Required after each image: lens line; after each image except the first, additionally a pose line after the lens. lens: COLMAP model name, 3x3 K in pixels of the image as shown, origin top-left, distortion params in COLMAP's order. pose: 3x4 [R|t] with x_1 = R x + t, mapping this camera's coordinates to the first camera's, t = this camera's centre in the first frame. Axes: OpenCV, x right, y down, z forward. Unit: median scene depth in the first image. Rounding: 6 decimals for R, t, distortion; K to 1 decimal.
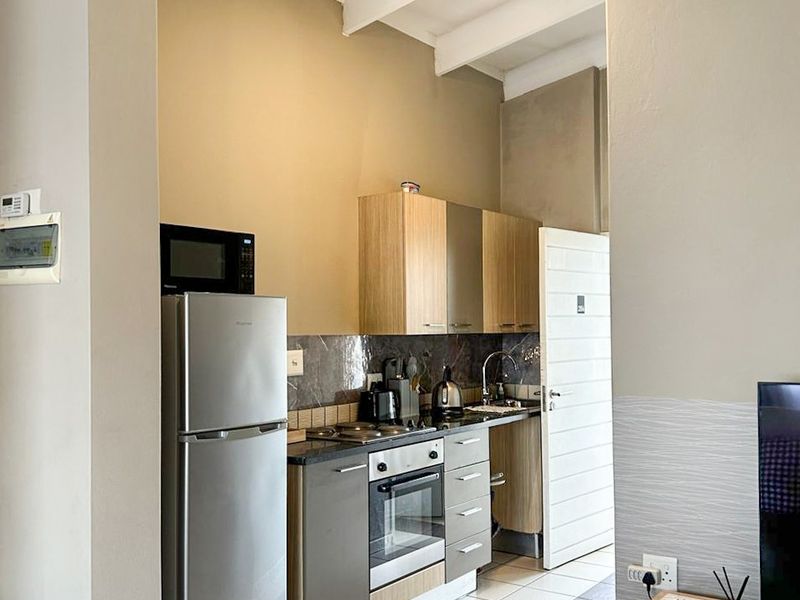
lens RADIAL K [[859.1, 0, 403.8], [0, 859.1, 298.4], [0, 0, 1]] dist [0.085510, 0.000000]
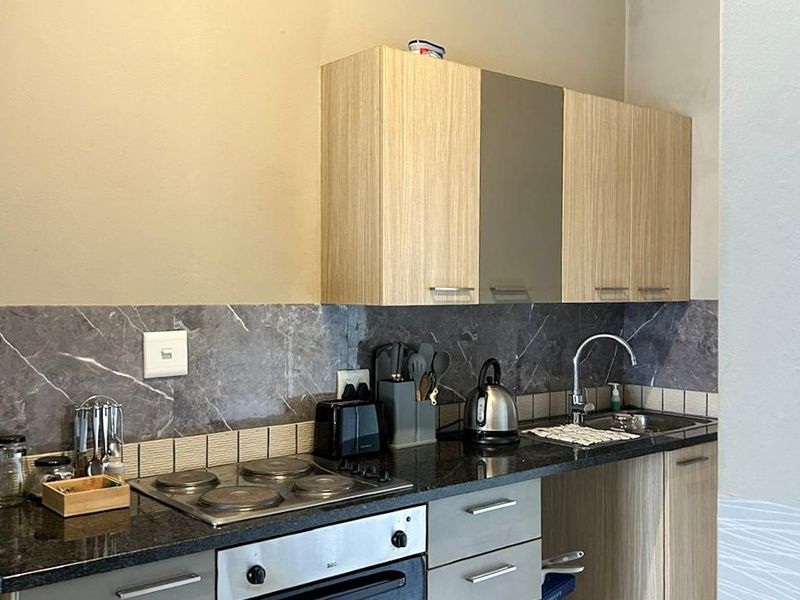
lens RADIAL K [[859.1, 0, 412.7], [0, 859.1, 284.0], [0, 0, 1]] dist [0.085510, 0.000000]
pose [[0.966546, 0.012971, -0.256165, 0.152768], [-0.003947, 0.999354, 0.035708, 0.007408], [0.256463, -0.033503, 0.965973, 0.437626]]
